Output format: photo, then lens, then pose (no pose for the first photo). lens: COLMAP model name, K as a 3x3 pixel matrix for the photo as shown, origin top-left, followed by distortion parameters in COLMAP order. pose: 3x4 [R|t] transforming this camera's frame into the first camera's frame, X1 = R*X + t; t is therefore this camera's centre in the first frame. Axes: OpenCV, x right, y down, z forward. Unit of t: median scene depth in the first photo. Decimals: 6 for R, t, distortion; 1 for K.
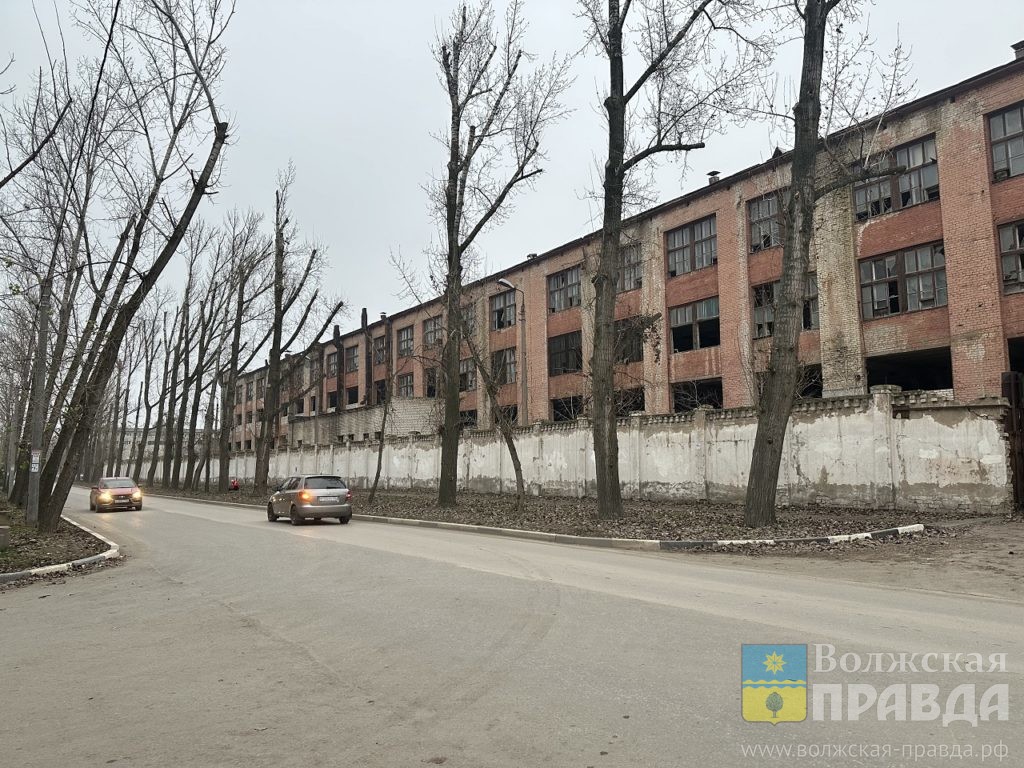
lens RADIAL K [[713.9, 0, 513.4], [0, 713.9, 396.6], [0, 0, 1]] dist [0.015760, -0.015727]
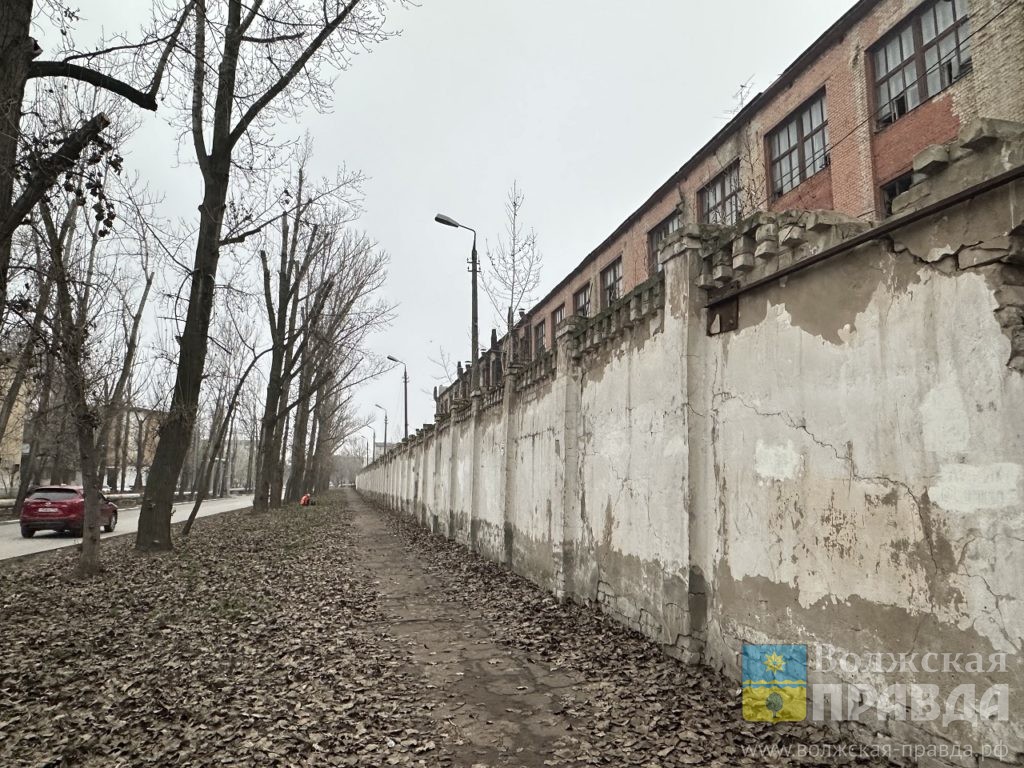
lens RADIAL K [[713.9, 0, 503.8], [0, 713.9, 378.8], [0, 0, 1]] dist [0.015760, -0.015727]
pose [[0.925384, -0.036442, -0.377275, 0.260682], [0.020967, 0.998765, -0.045046, 0.027218], [0.378451, 0.033775, 0.925005, 0.330044]]
